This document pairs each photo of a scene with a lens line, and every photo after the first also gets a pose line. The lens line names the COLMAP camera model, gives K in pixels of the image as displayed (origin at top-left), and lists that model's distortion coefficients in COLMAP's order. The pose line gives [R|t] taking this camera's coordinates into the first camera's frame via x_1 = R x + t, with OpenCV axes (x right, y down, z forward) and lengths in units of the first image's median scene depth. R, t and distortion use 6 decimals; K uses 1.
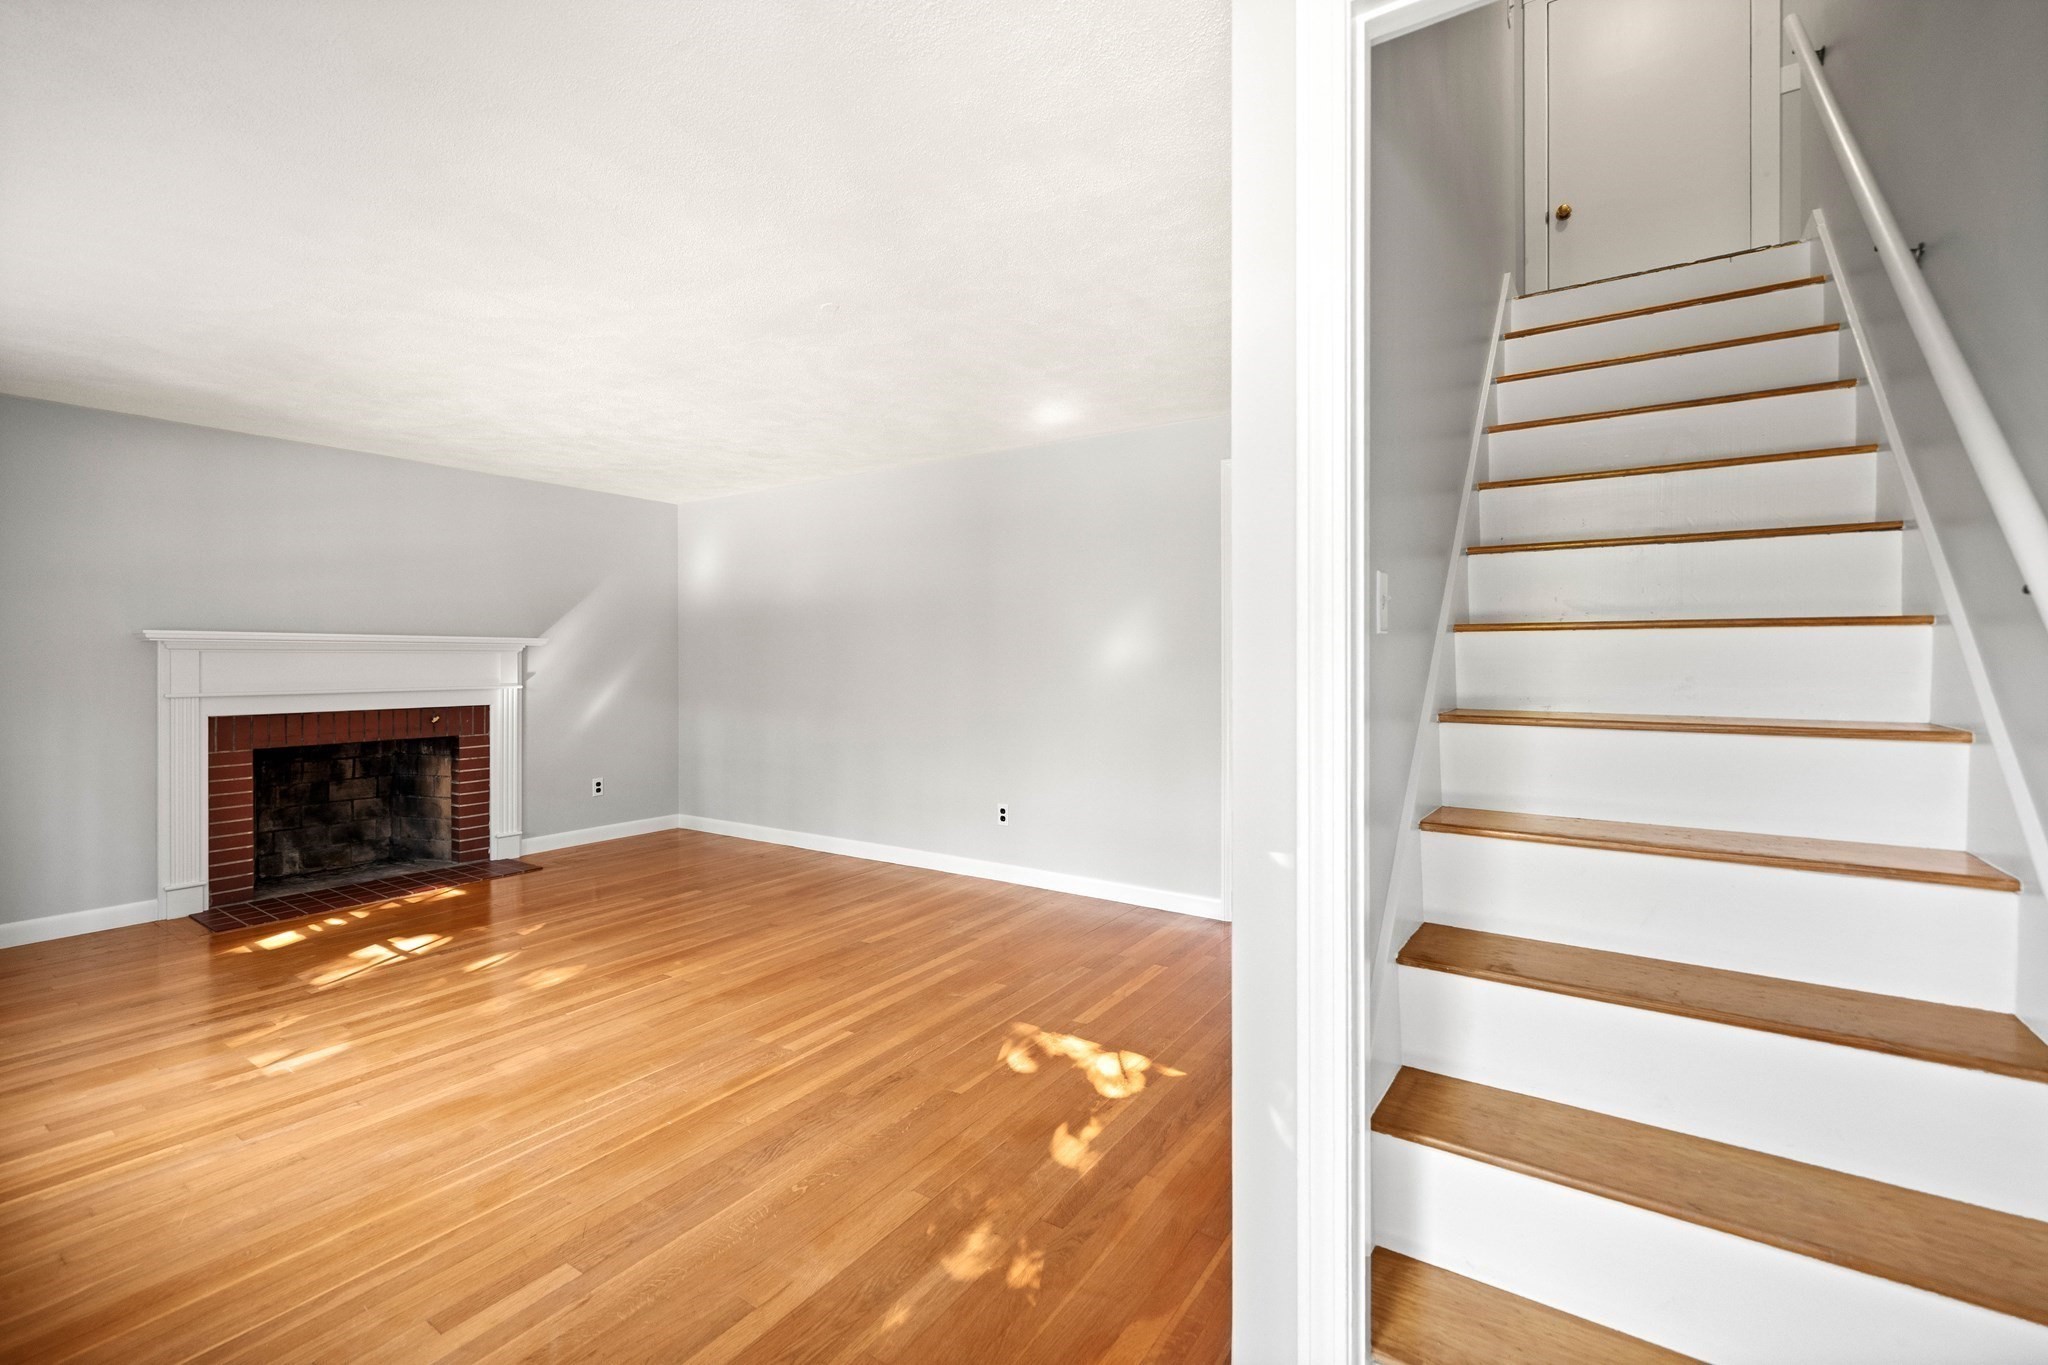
lens RADIAL K [[884.9, 0, 1013.7], [0, 884.9, 672.4], [0, 0, 1]] dist [0.000326, 0.000316]
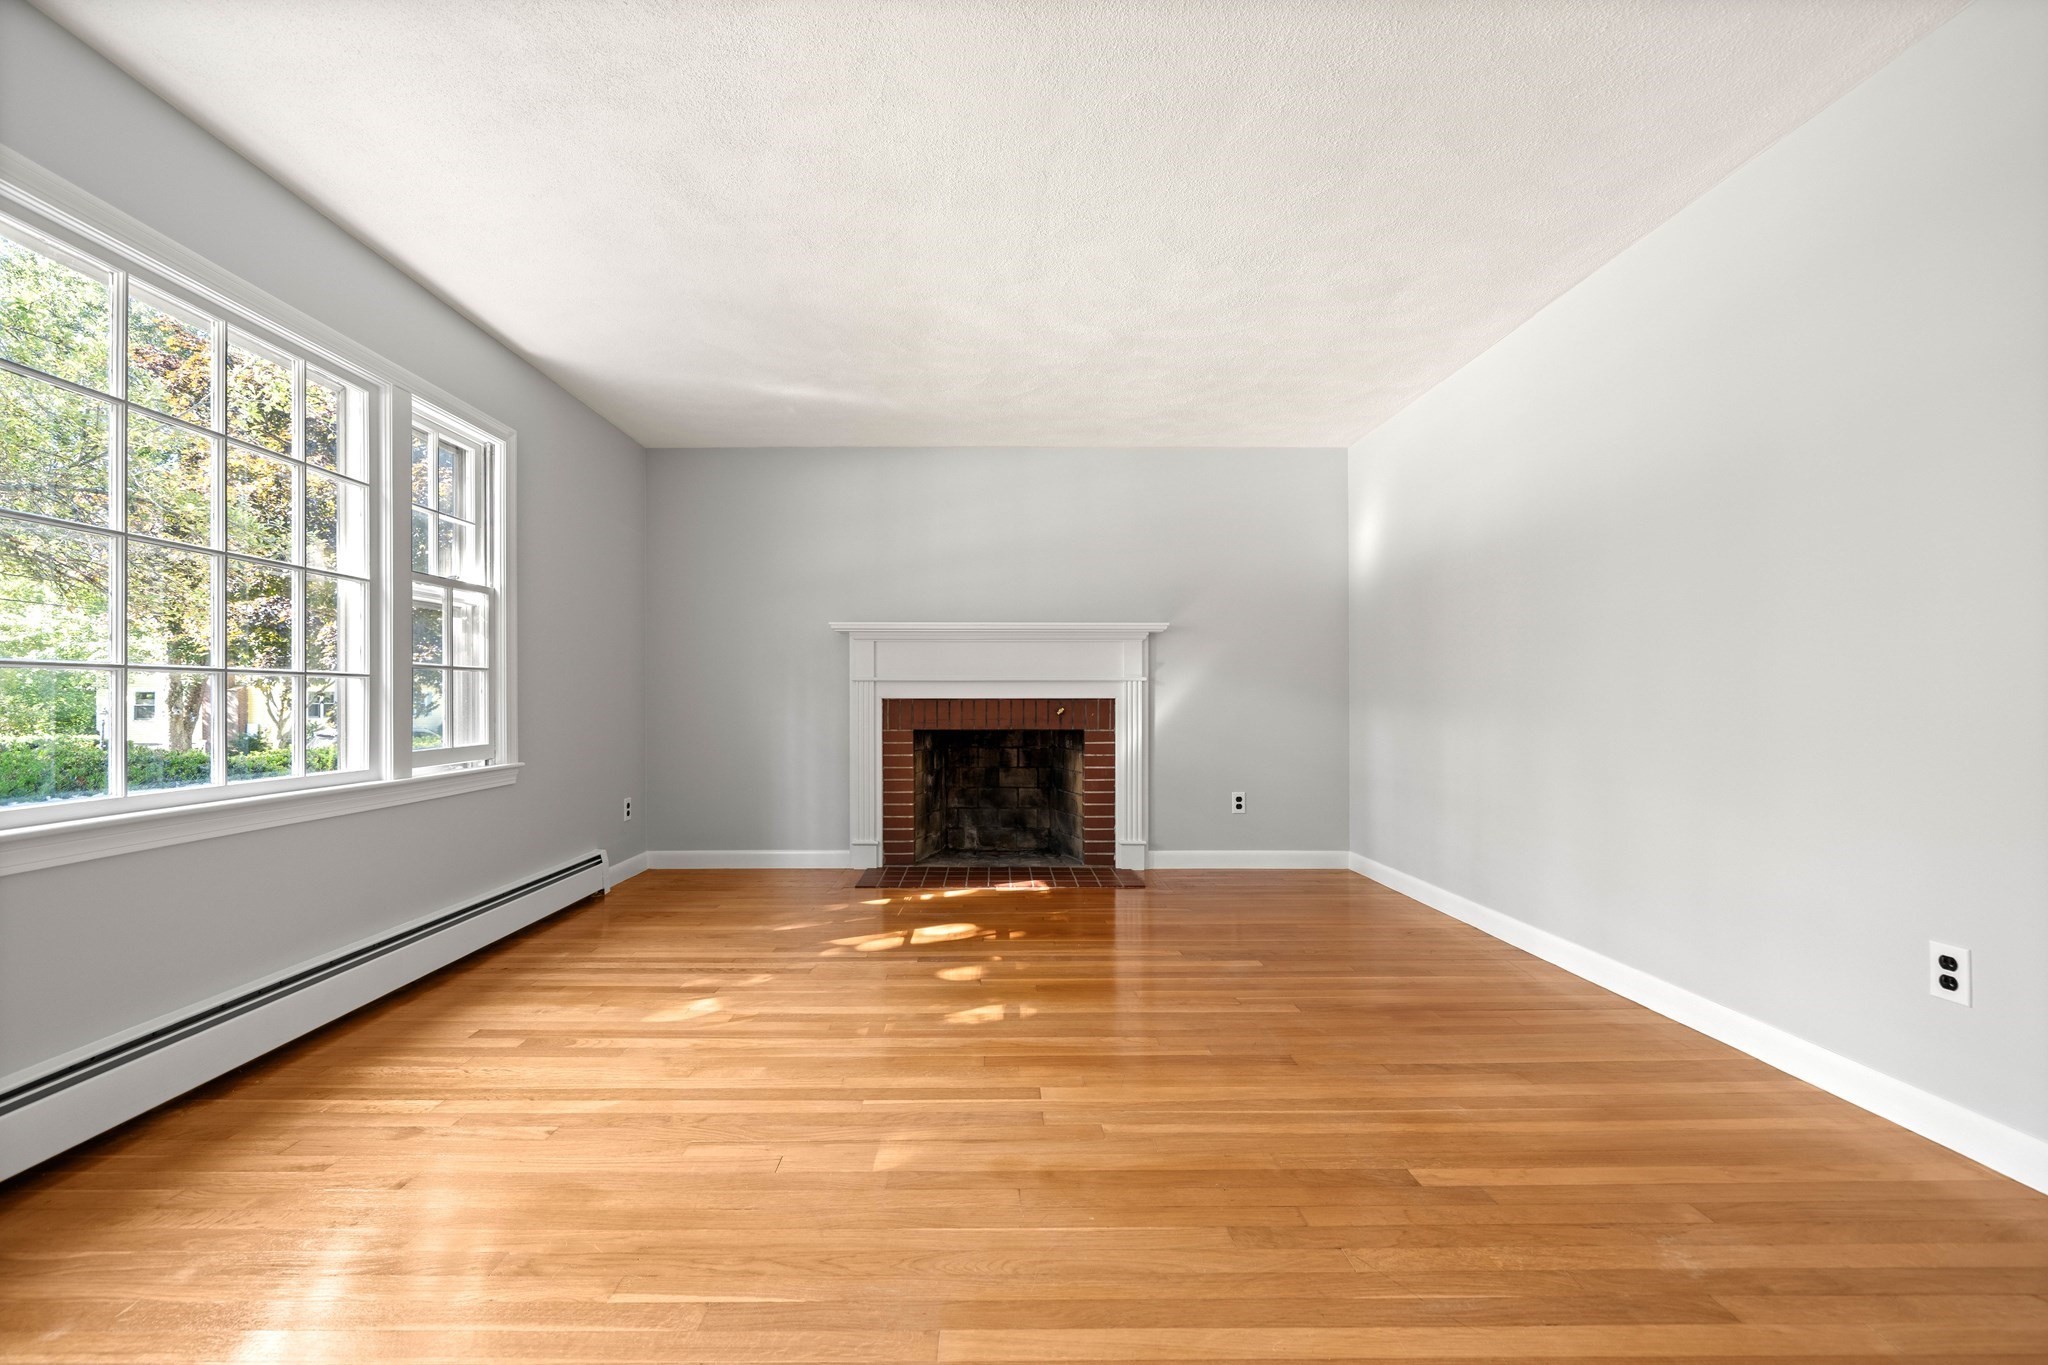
lens RADIAL K [[828.4, 0, 989.9], [0, 828.4, 696.5], [0, 0, 1]] dist [-0.001021, 0.000877]
pose [[0.565303, -0.001132, -0.824882, 0.046098], [-0.012567, 0.999871, -0.009985, 0.048513], [0.824787, 0.016011, 0.565216, 0.435590]]
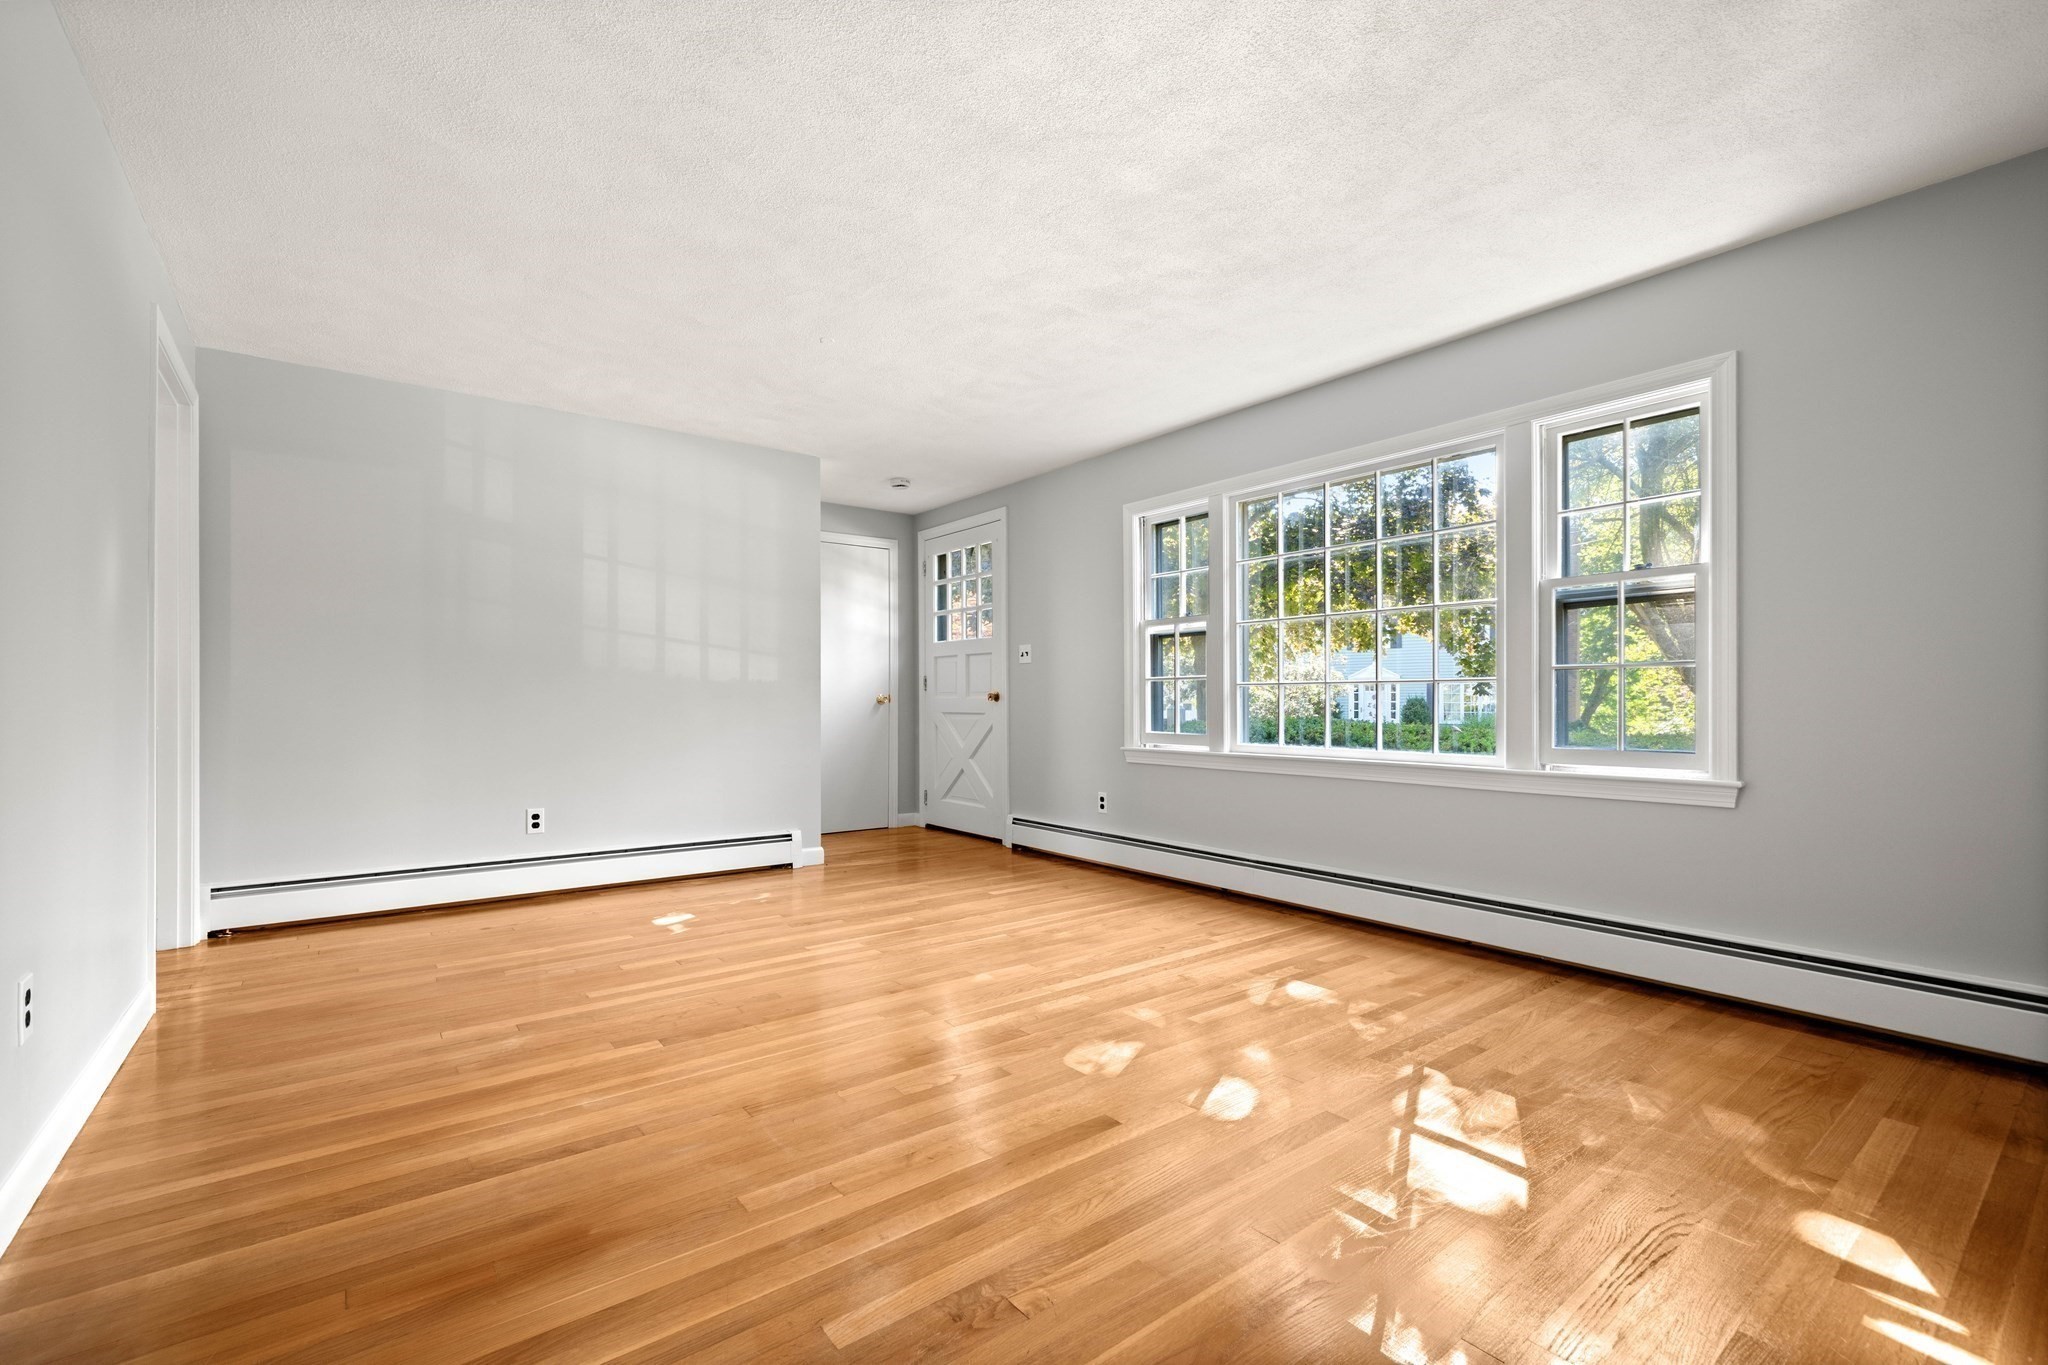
lens RADIAL K [[884.9, 0, 1015.1], [0, 884.9, 697.1], [0, 0, 1]] dist [0.000326, 0.000316]
pose [[-0.950489, 0.005849, 0.310702, -0.464724], [0.009441, 0.999905, 0.010059, 0.038531], [-0.310613, 0.012494, -0.950454, 1.158077]]
